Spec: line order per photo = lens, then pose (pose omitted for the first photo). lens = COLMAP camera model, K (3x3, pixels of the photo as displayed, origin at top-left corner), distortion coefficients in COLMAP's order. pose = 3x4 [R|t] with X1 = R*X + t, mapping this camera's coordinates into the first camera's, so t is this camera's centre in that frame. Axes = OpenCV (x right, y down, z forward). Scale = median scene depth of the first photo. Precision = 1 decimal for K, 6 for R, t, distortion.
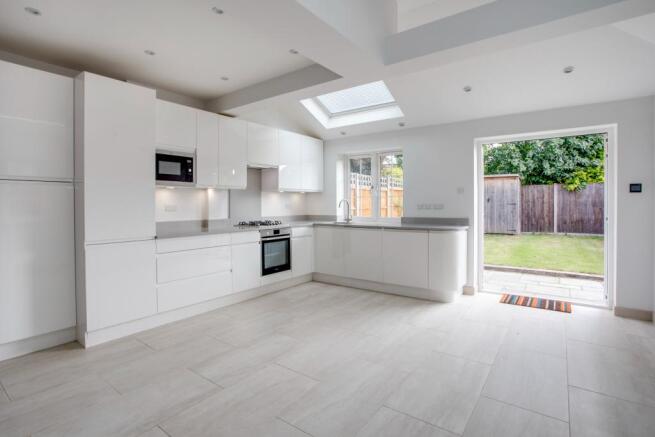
lens RADIAL K [[325.3, 0, 317.1], [0, 325.3, 208.0], [0, 0, 1]] dist [-0.068500, 0.028889]
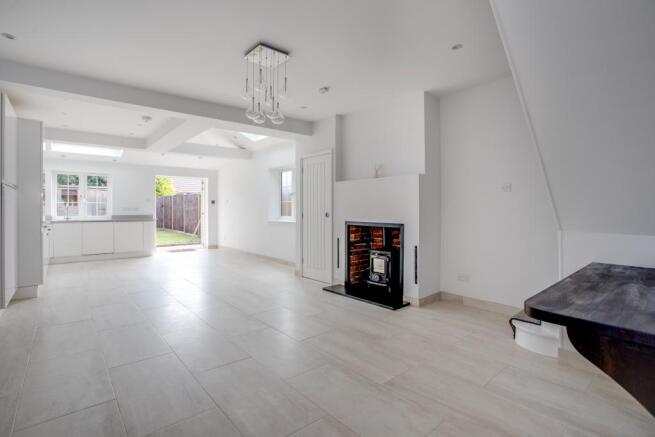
lens RADIAL K [[325.3, 0, 317.1], [0, 325.3, 208.0], [0, 0, 1]] dist [-0.068500, 0.028889]
pose [[0.214550, 0.005712, 0.976696, -0.509954], [0.016791, 0.999814, -0.009536, 0.010907], [-0.976569, 0.018446, 0.214415, -0.174983]]
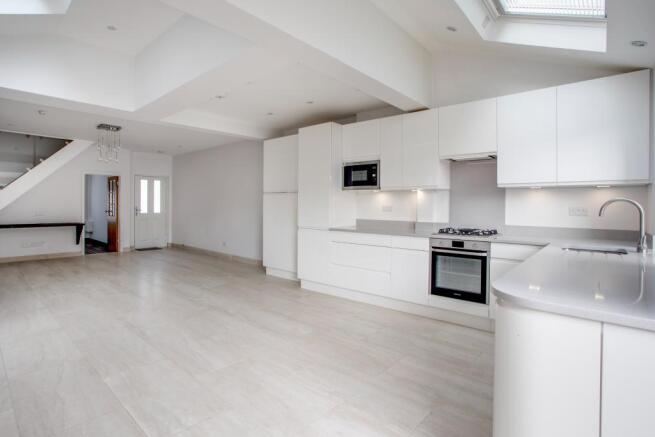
lens RADIAL K [[325.3, 0, 317.1], [0, 325.3, 208.0], [0, 0, 1]] dist [-0.068500, 0.028889]
pose [[-0.066507, 0.017173, -0.997638, 0.289980], [-0.020578, 0.999616, 0.018579, -0.007411], [0.997574, 0.021765, -0.066128, 0.336062]]
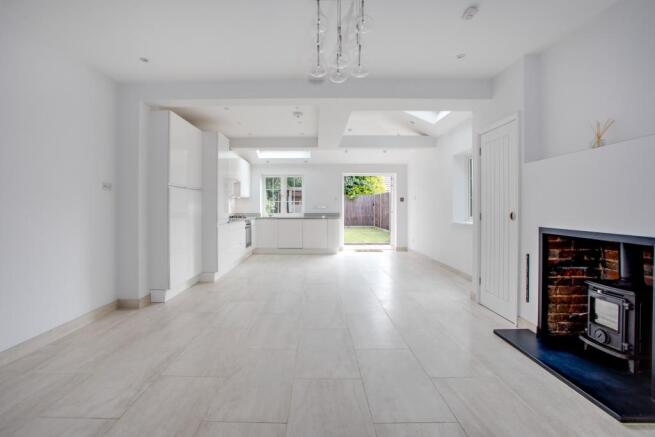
lens RADIAL K [[325.3, 0, 317.1], [0, 325.3, 208.0], [0, 0, 1]] dist [-0.068500, 0.028889]
pose [[0.795351, 0.002397, 0.606144, -0.357113], [0.007875, 0.999867, -0.014286, 0.012099], [-0.606098, 0.016135, 0.795227, -0.216862]]
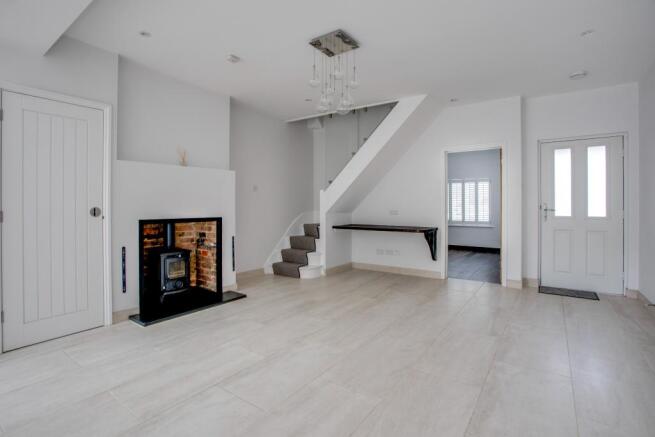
lens RADIAL K [[325.3, 0, 317.1], [0, 325.3, 208.0], [0, 0, 1]] dist [-0.068500, 0.028889]
pose [[-0.999555, 0.008049, -0.028734, -0.201277], [0.007290, 0.999624, 0.026434, 0.007150], [0.028936, 0.026213, -0.999237, 0.223049]]
